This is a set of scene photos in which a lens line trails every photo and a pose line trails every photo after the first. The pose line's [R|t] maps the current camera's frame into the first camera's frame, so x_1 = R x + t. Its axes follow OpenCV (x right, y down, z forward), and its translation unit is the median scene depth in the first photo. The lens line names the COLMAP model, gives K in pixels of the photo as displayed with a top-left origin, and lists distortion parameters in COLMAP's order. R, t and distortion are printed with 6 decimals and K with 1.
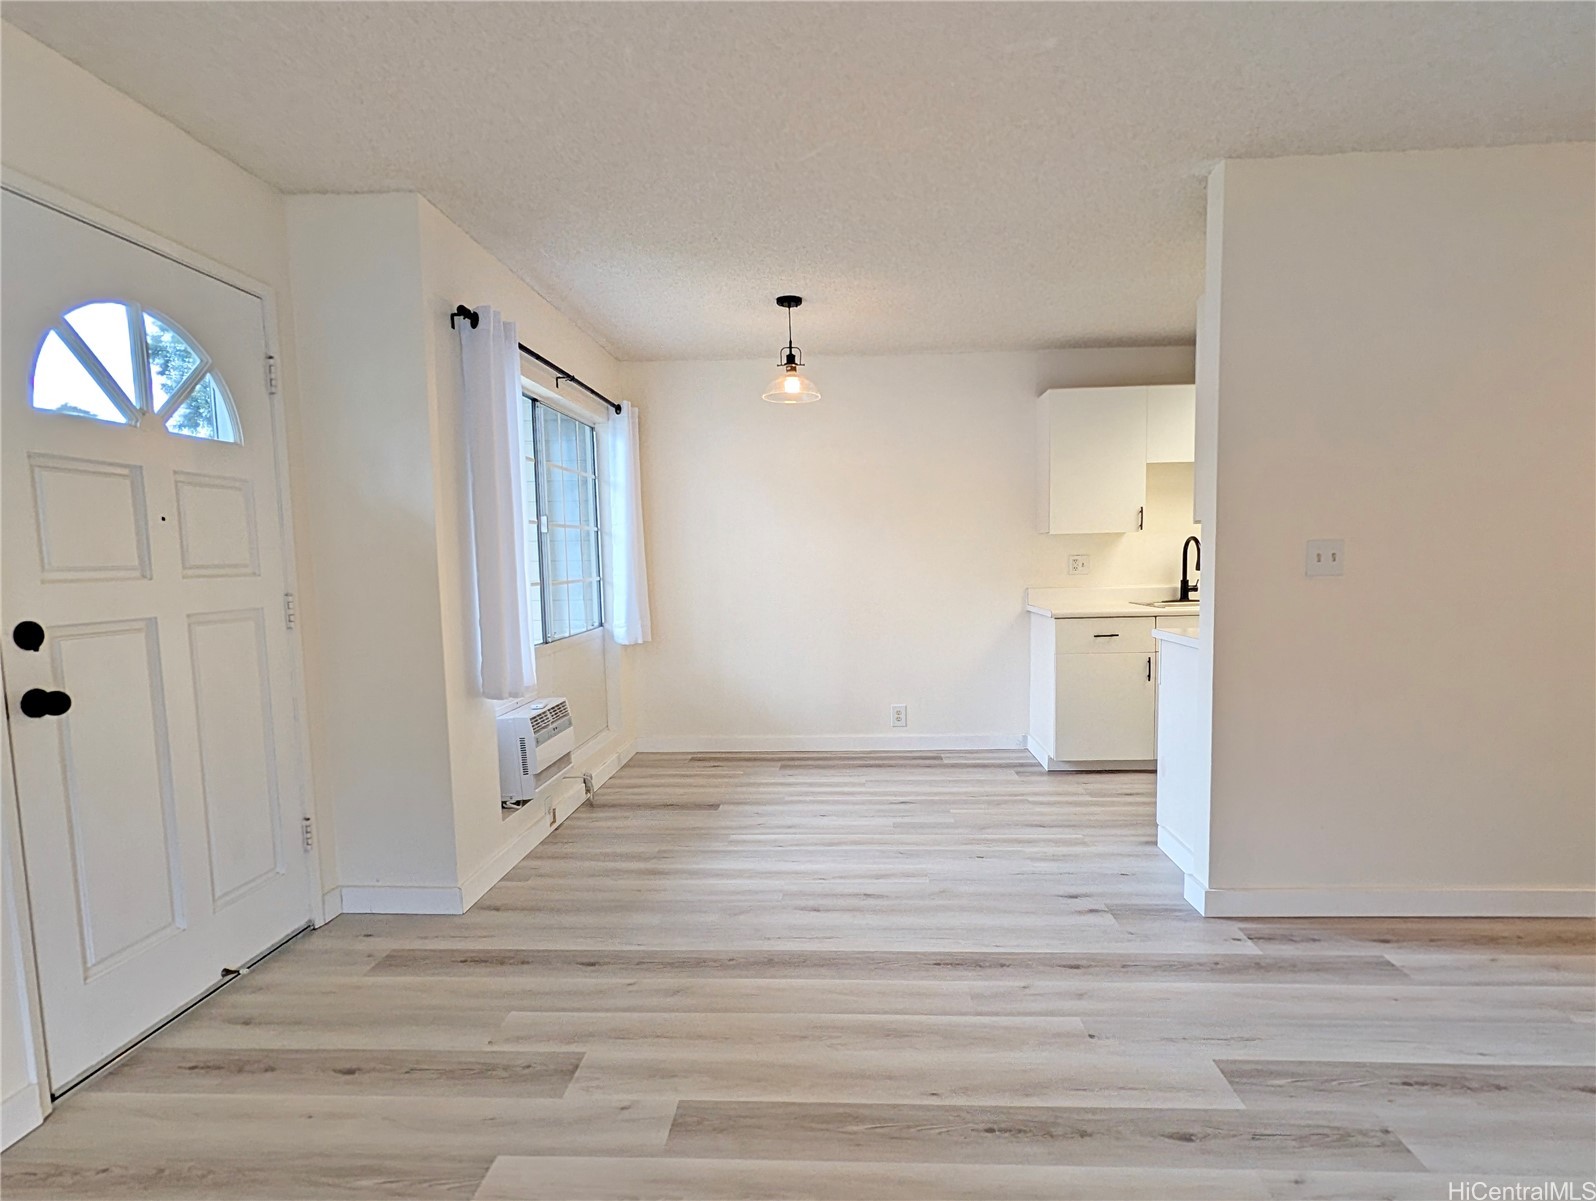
lens RADIAL K [[822.4, 0, 803.6], [0, 822.4, 606.9], [0, 0, 1]] dist [0.002857, -0.001574]
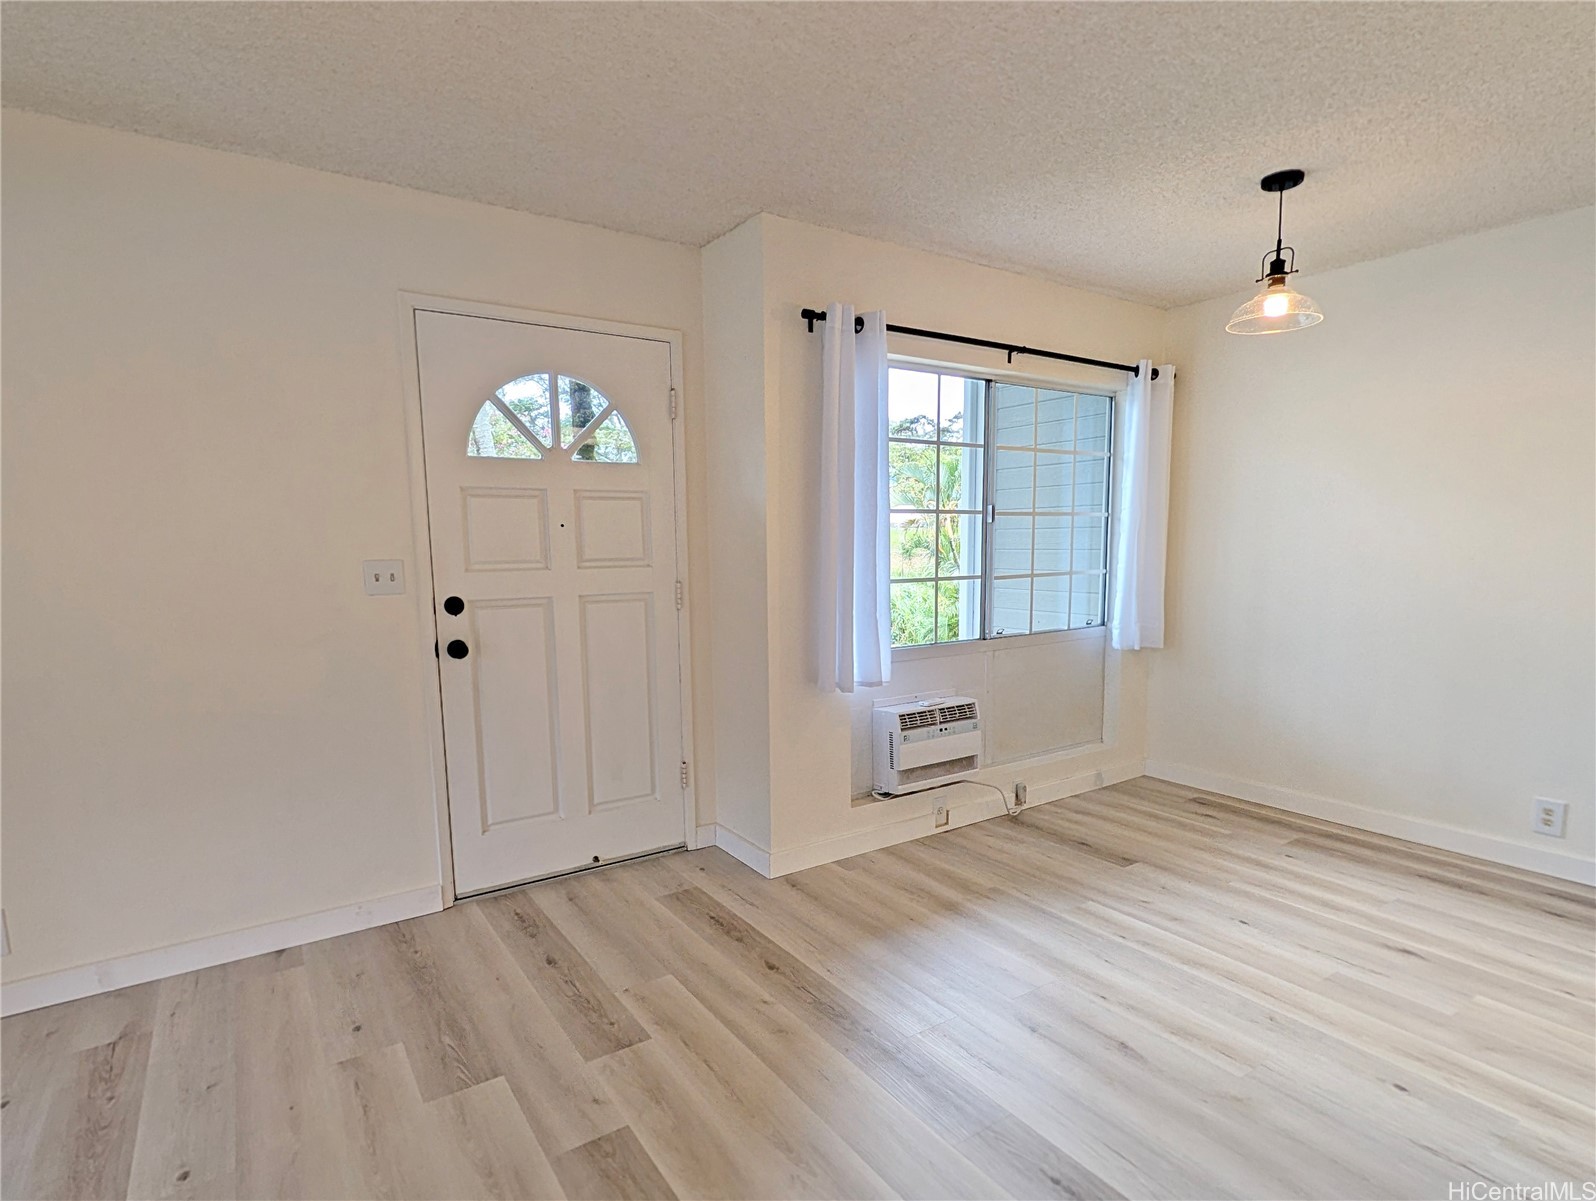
lens RADIAL K [[822.4, 0, 806.2], [0, 822.4, 631.3], [0, 0, 1]] dist [0.002857, -0.001574]
pose [[0.610736, 0.095860, -0.786010, 0.336413], [-0.047755, 0.995297, 0.084278, -0.038783], [0.790393, -0.013936, 0.612442, 0.277942]]
